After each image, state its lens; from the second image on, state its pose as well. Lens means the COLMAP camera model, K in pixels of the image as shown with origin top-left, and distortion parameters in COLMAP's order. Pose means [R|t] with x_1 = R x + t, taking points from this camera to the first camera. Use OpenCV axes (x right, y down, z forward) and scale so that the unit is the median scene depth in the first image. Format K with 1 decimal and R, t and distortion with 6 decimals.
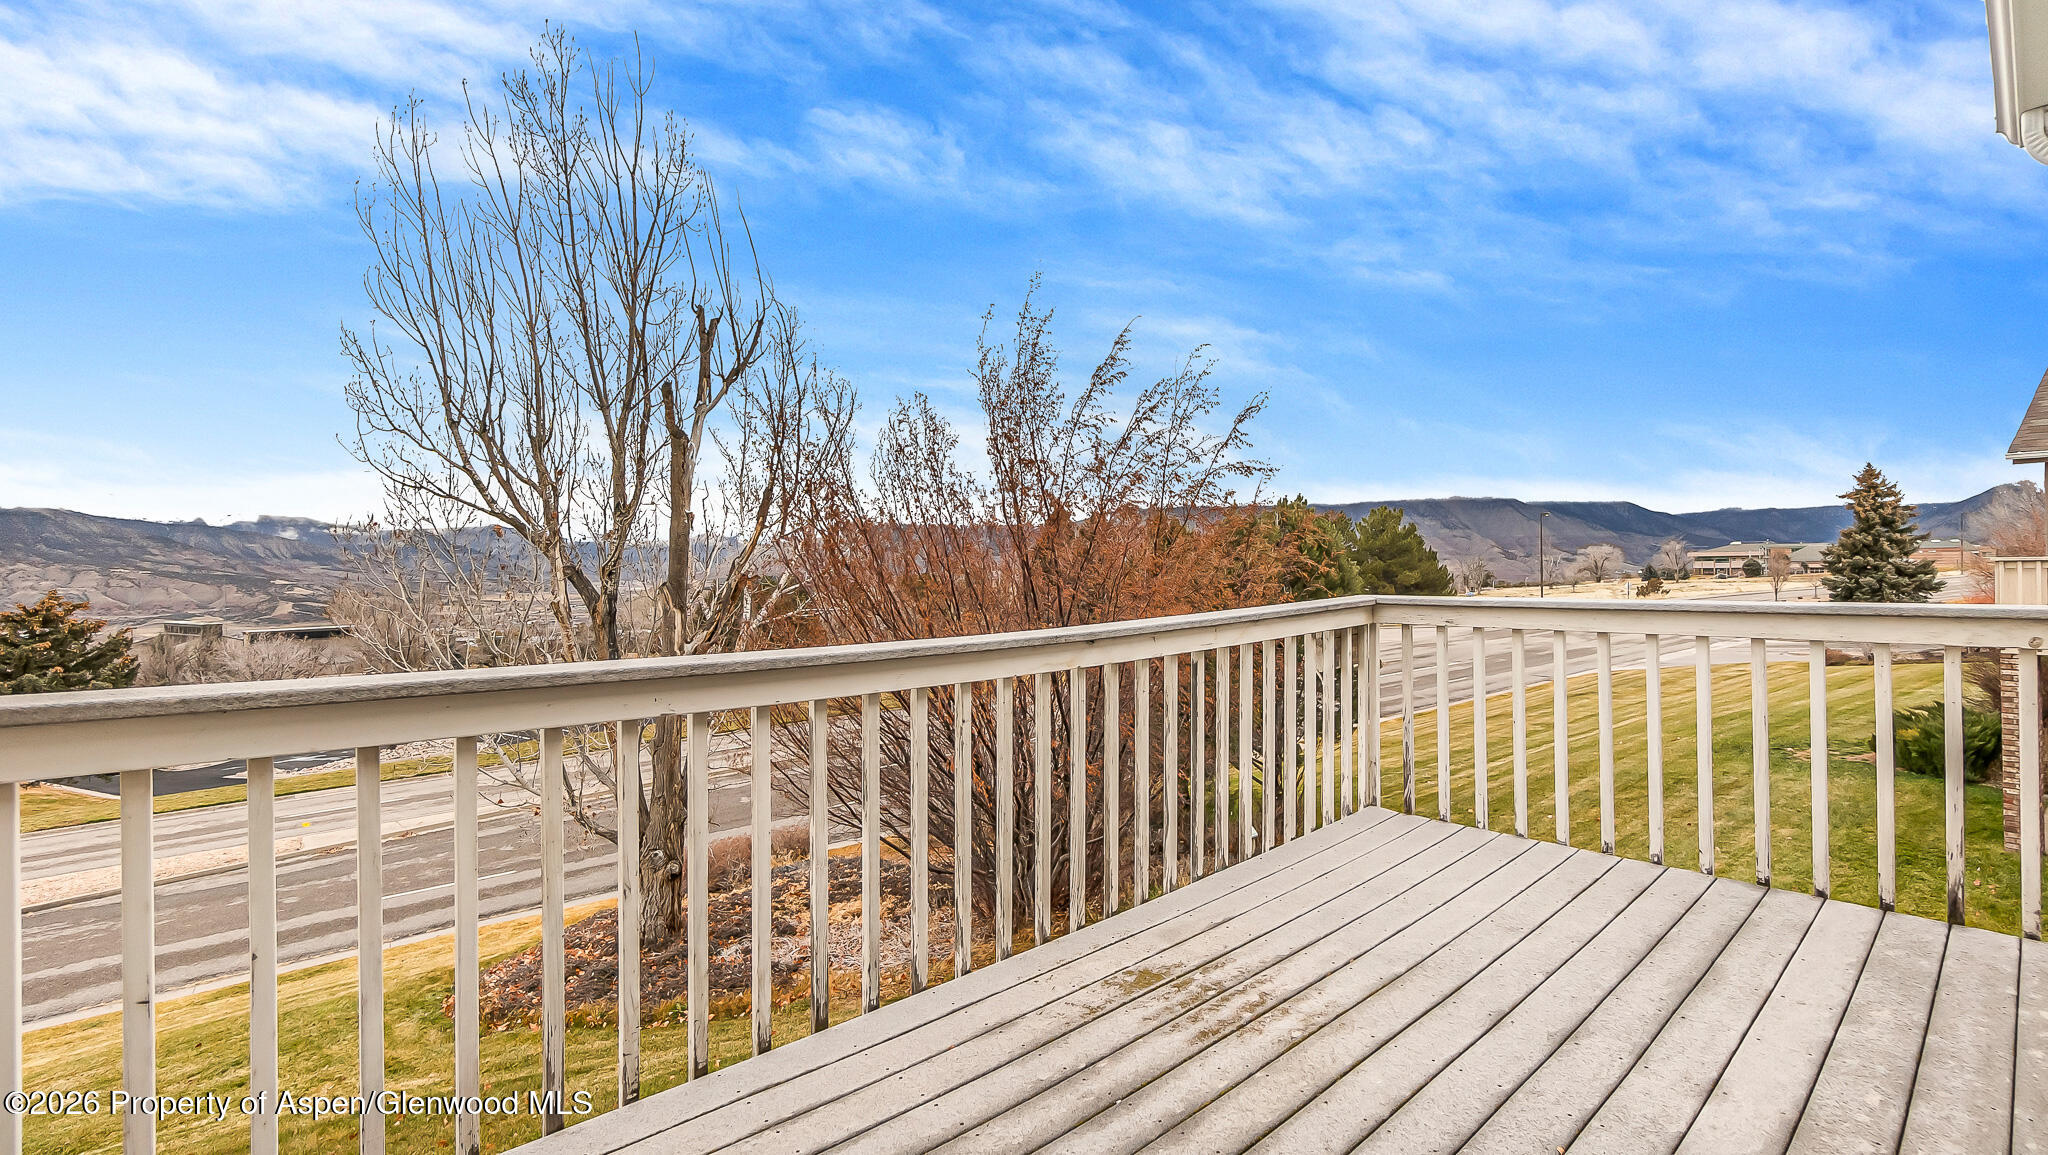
lens RADIAL K [[898.6, 0, 1020.8], [0, 898.6, 524.9], [0, 0, 1]] dist [0.001590, 0.000533]
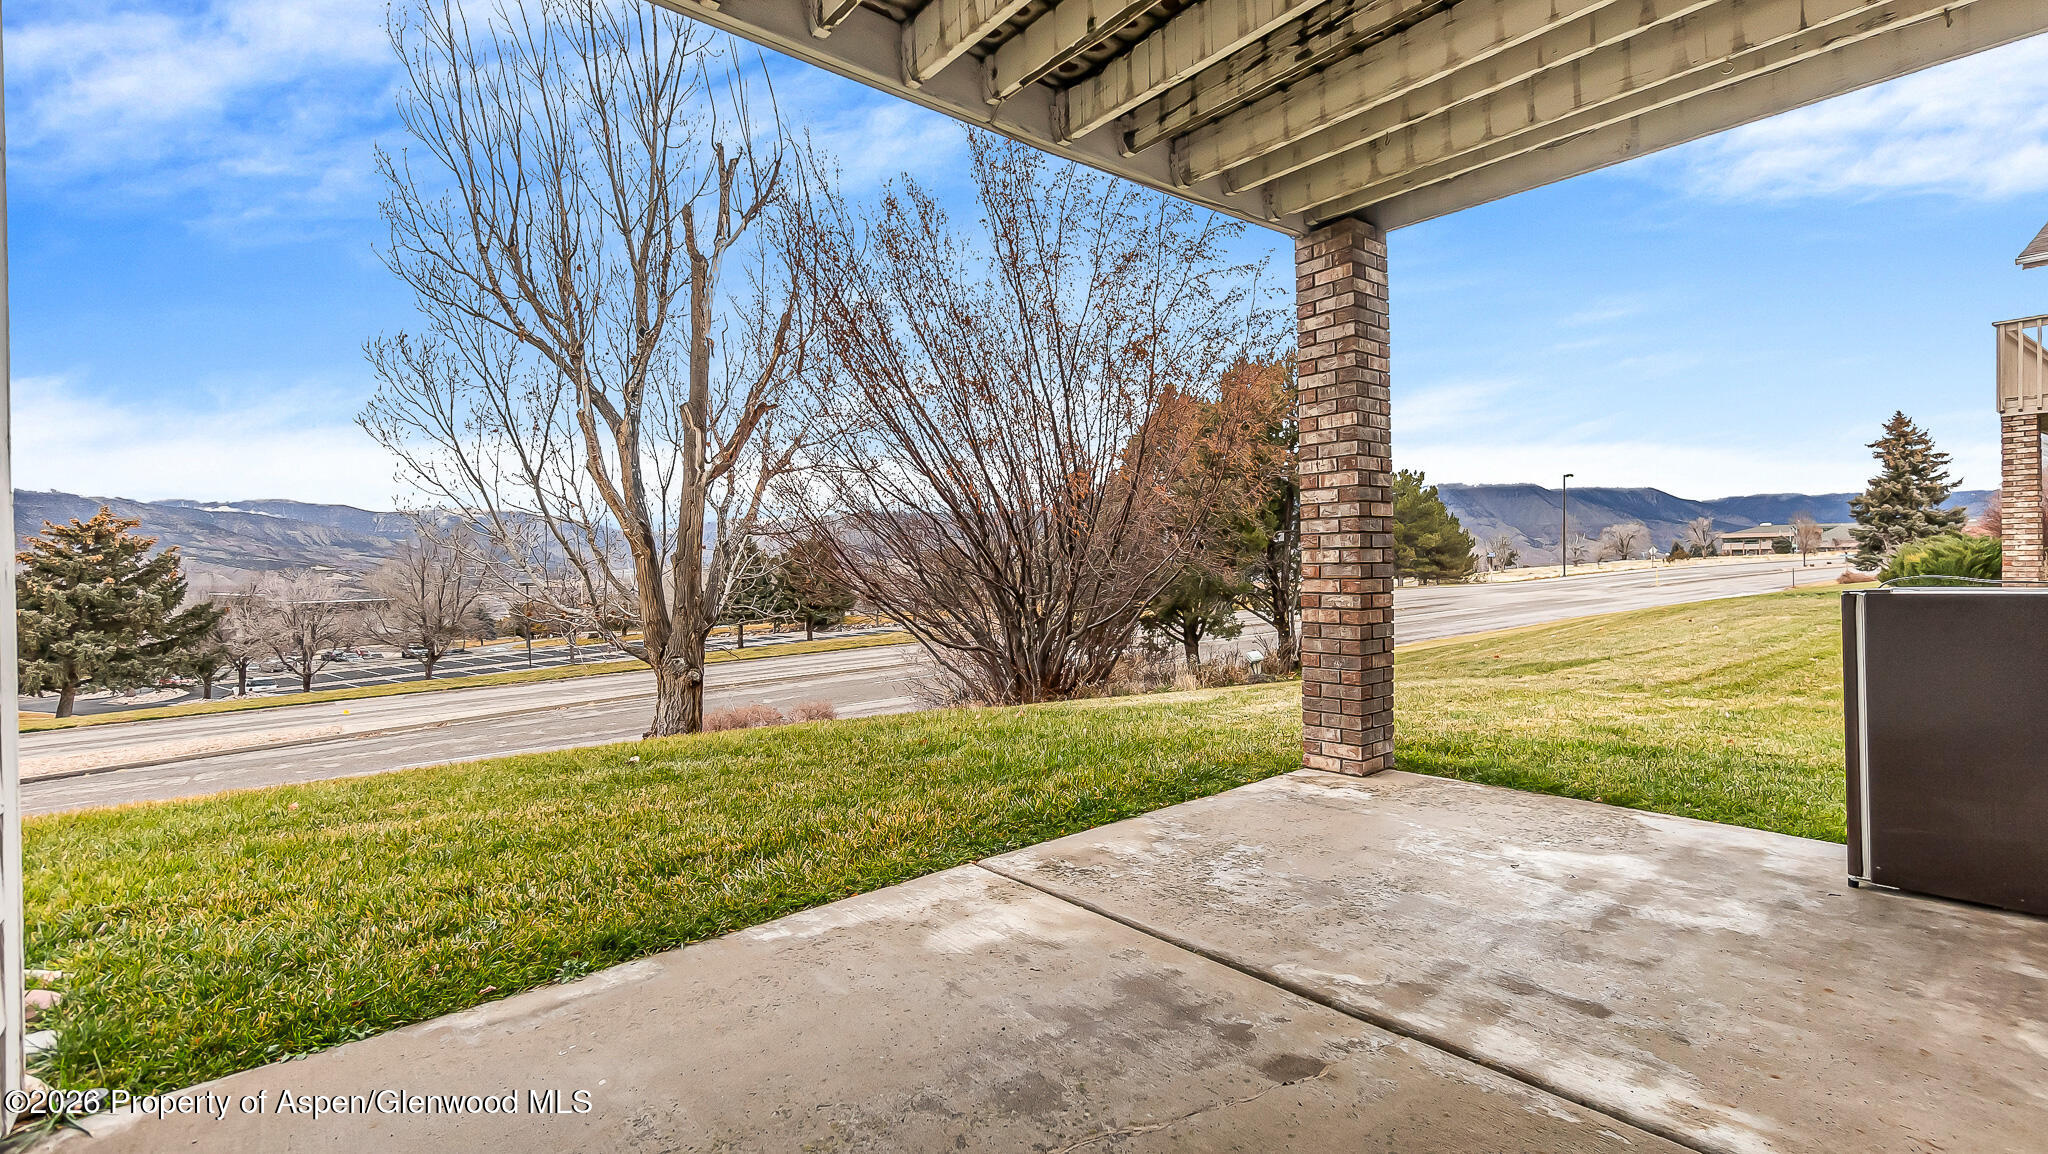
lens RADIAL K [[898.6, 0, 1027.9], [0, 898.6, 583.4], [0, 0, 1]] dist [0.001590, 0.000533]
pose [[0.999756, 0.000773, -0.022061, 0.011471], [-0.000605, 0.999971, 0.007615, 0.152681], [0.022066, -0.007600, 0.999728, -0.013976]]
